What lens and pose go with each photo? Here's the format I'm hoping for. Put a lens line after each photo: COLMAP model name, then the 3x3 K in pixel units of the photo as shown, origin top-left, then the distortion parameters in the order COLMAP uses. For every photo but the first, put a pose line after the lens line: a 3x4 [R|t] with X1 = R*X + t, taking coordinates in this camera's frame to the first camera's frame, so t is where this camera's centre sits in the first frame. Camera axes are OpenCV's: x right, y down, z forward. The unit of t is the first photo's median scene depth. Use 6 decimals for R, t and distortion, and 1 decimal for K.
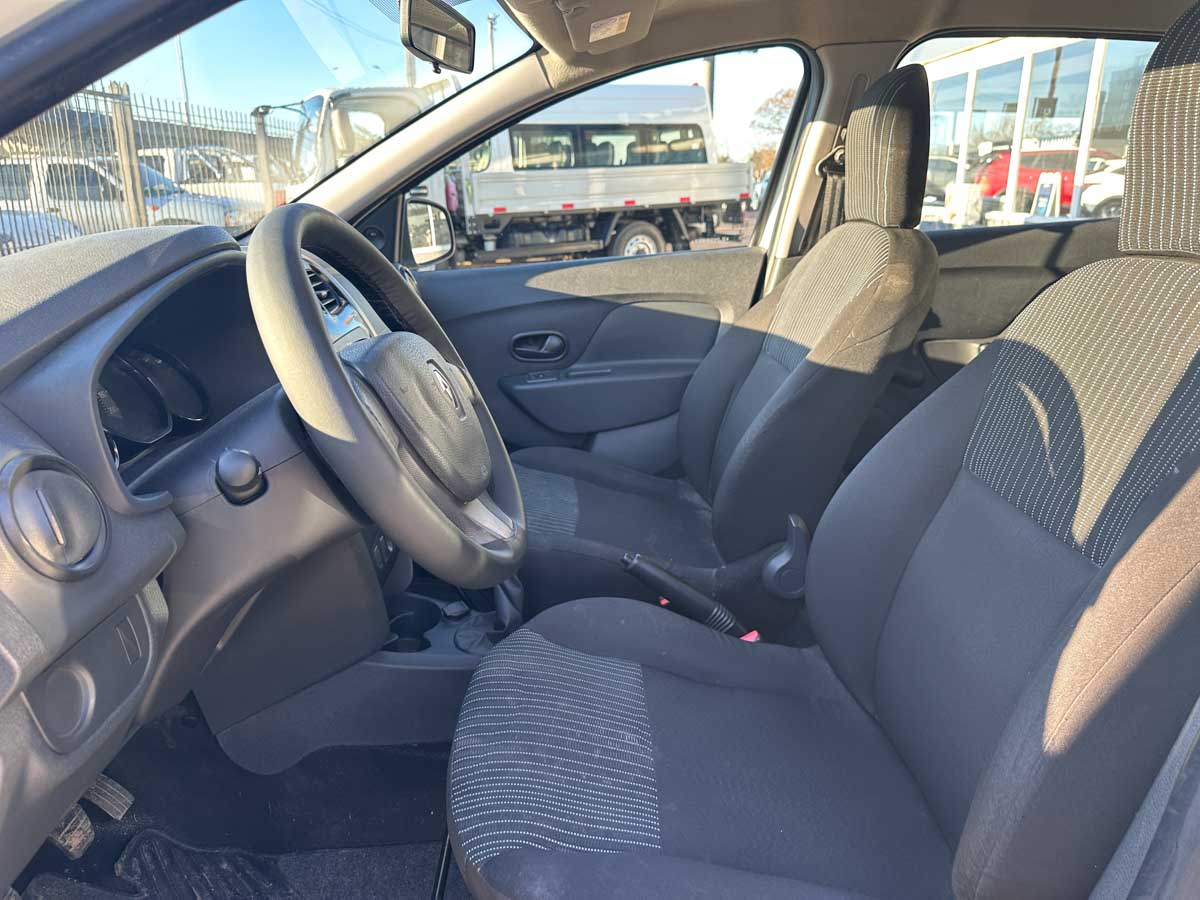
lens RADIAL K [[850.9, 0, 544.8], [0, 850.9, 458.8], [0, 0, 1]] dist [0.007763, -0.006233]
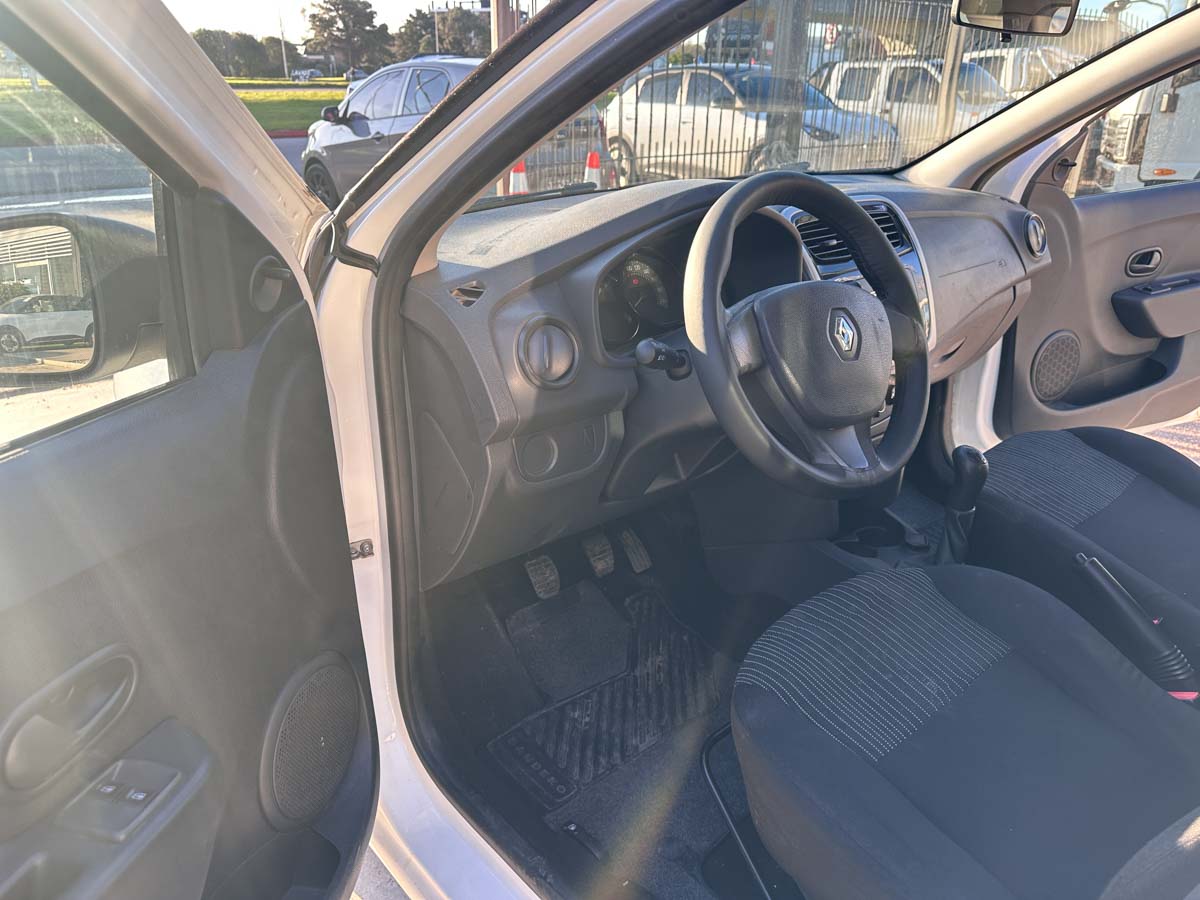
lens RADIAL K [[850.9, 0, 544.8], [0, 850.9, 458.8], [0, 0, 1]] dist [0.007763, -0.006233]
pose [[0.583793, 0.324516, -0.744228, 0.550499], [-0.231302, 0.945138, 0.230683, -0.086994], [0.778258, 0.037470, 0.626825, -0.082711]]
